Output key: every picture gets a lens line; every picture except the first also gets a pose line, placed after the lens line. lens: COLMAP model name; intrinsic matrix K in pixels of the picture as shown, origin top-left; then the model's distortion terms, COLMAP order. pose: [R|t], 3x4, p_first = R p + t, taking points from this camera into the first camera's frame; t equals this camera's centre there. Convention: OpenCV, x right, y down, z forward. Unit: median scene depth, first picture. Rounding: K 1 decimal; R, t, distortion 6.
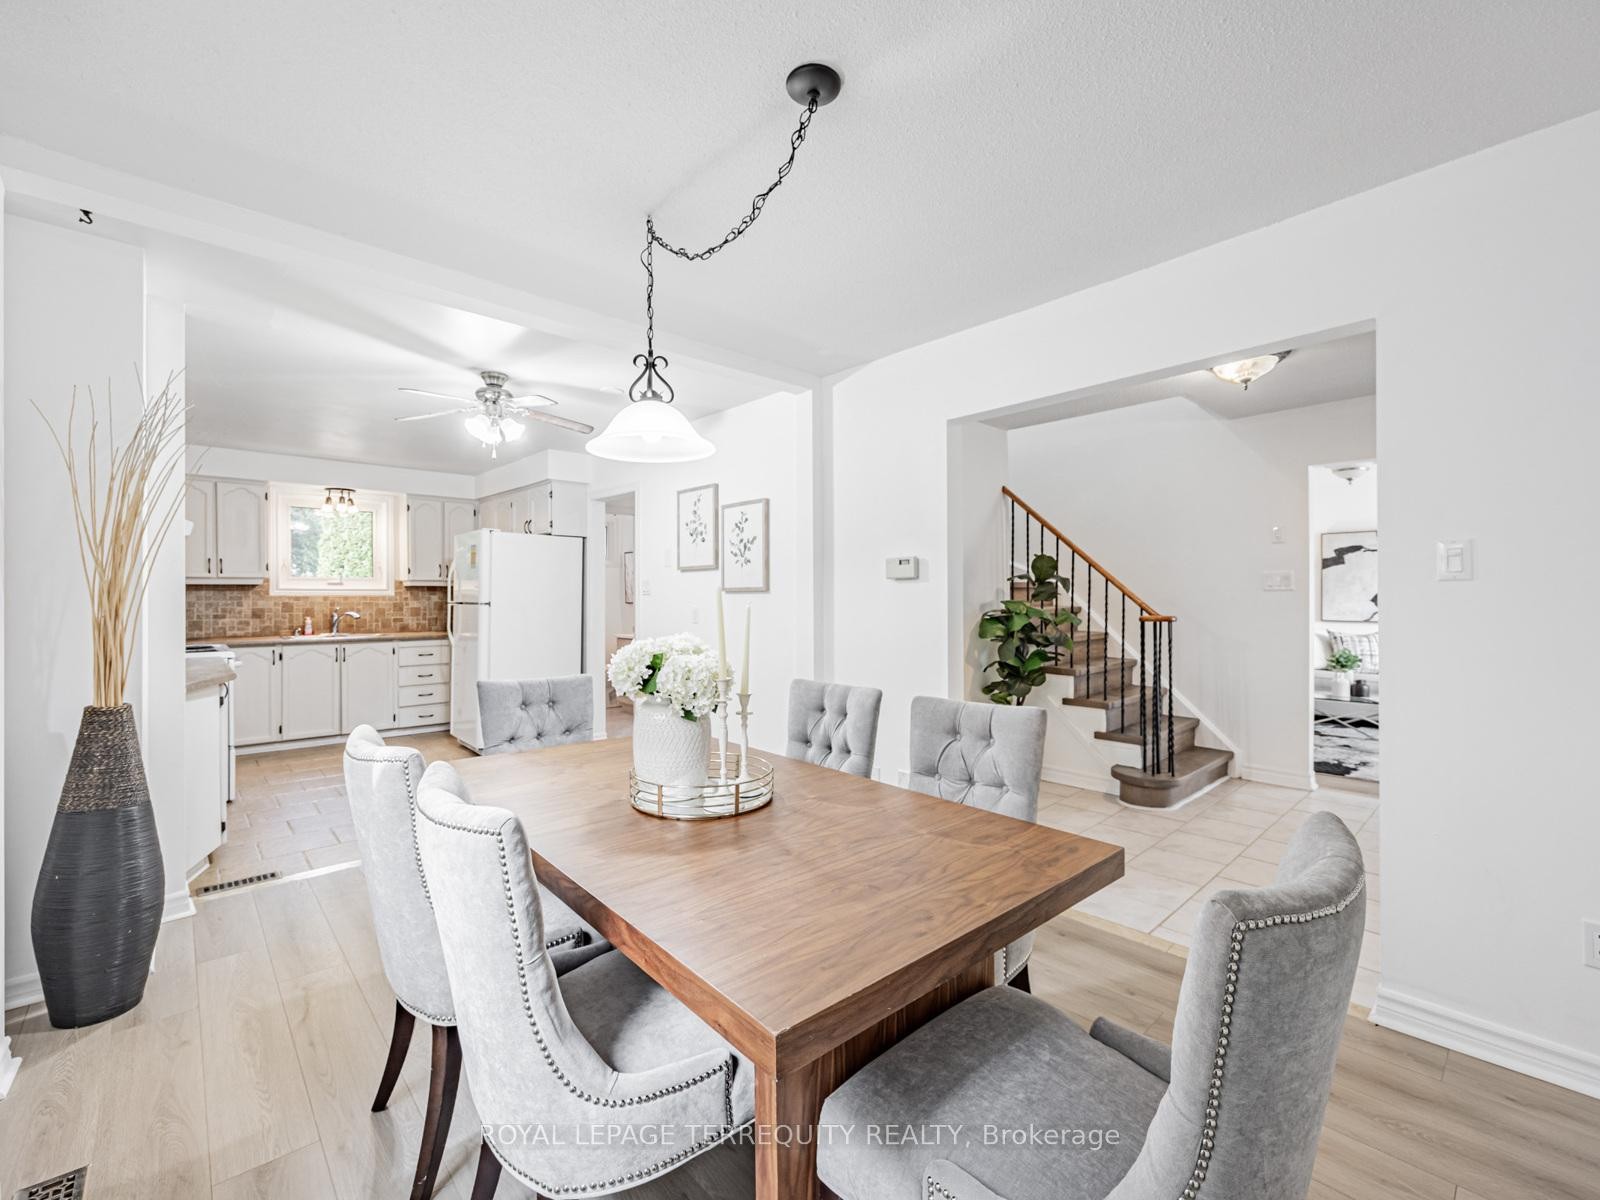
lens RADIAL K [[690.6, 0, 793.3], [0, 690.6, 598.4], [0, 0, 1]] dist [-0.010712, 0.000280]
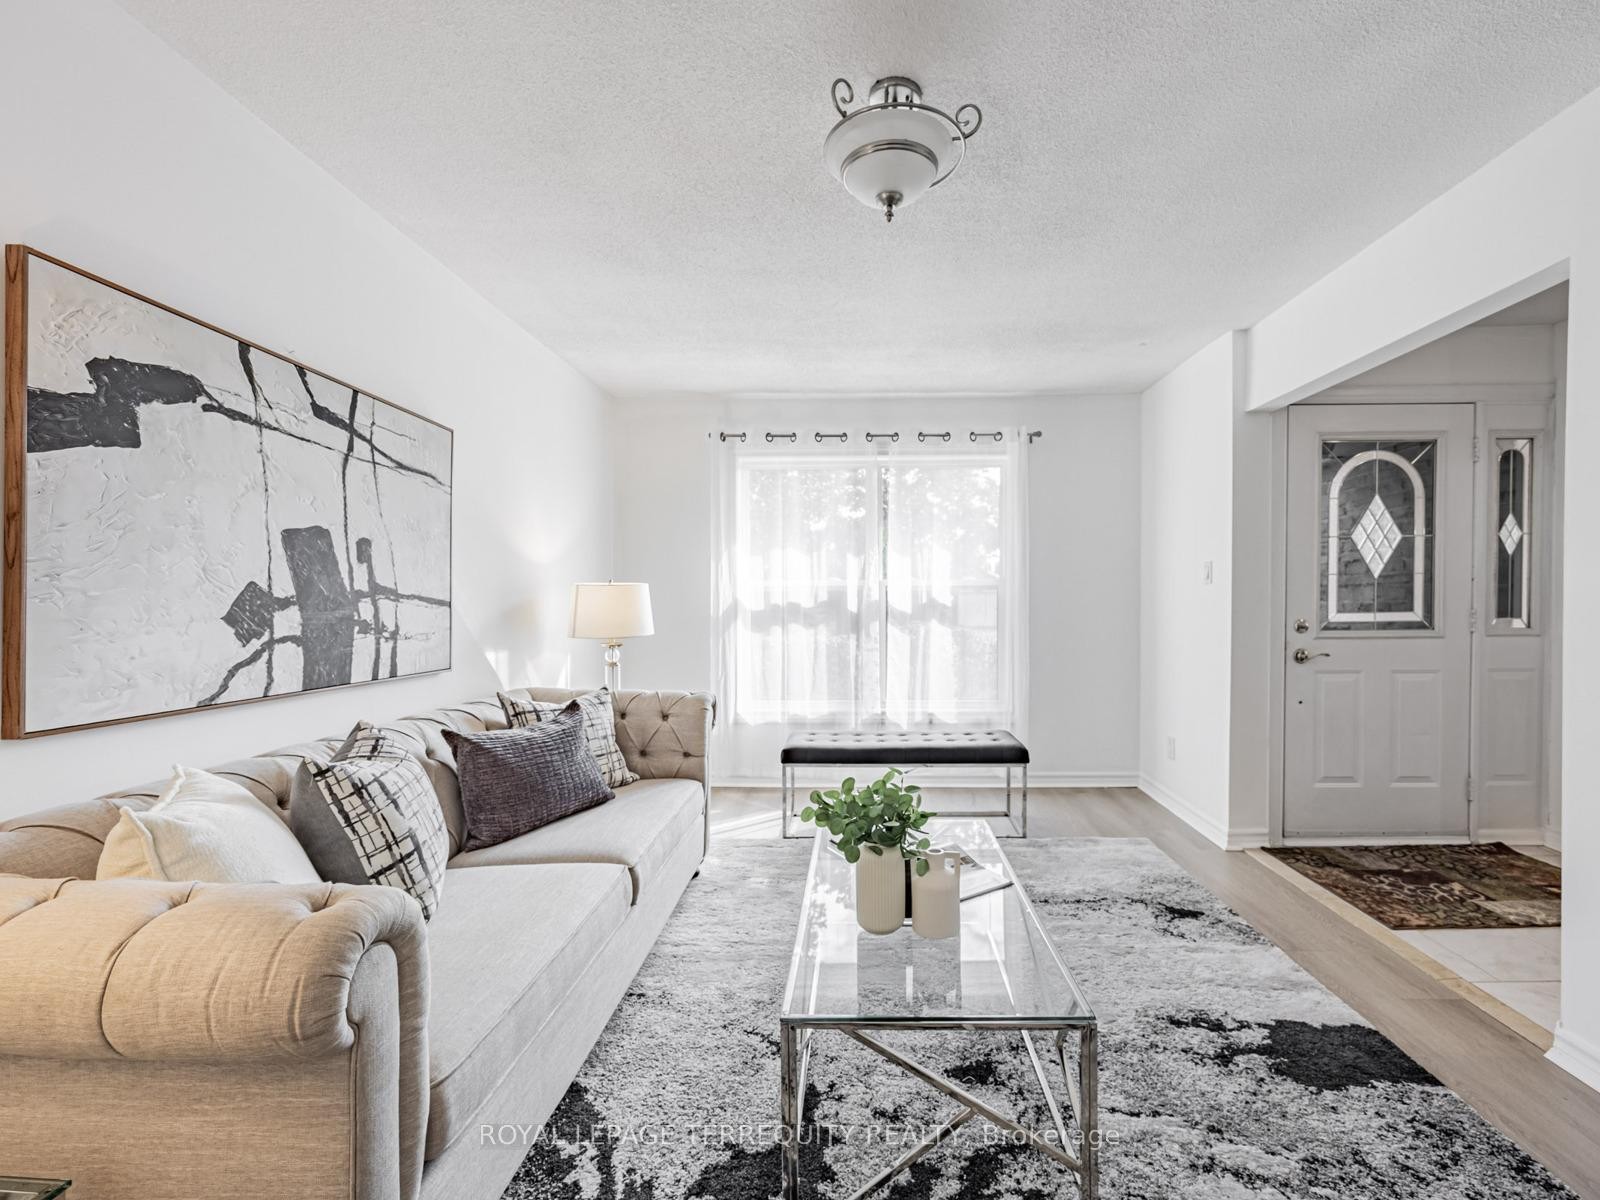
lens RADIAL K [[703.7, 0, 842.6], [0, 703.7, 615.6], [0, 0, 1]] dist [-0.001599, -0.000213]
pose [[-0.729943, -0.001875, 0.683505, 0.628198], [0.015038, 0.999710, 0.018803, 0.000862], [-0.683342, 0.024004, -0.729703, 1.263998]]
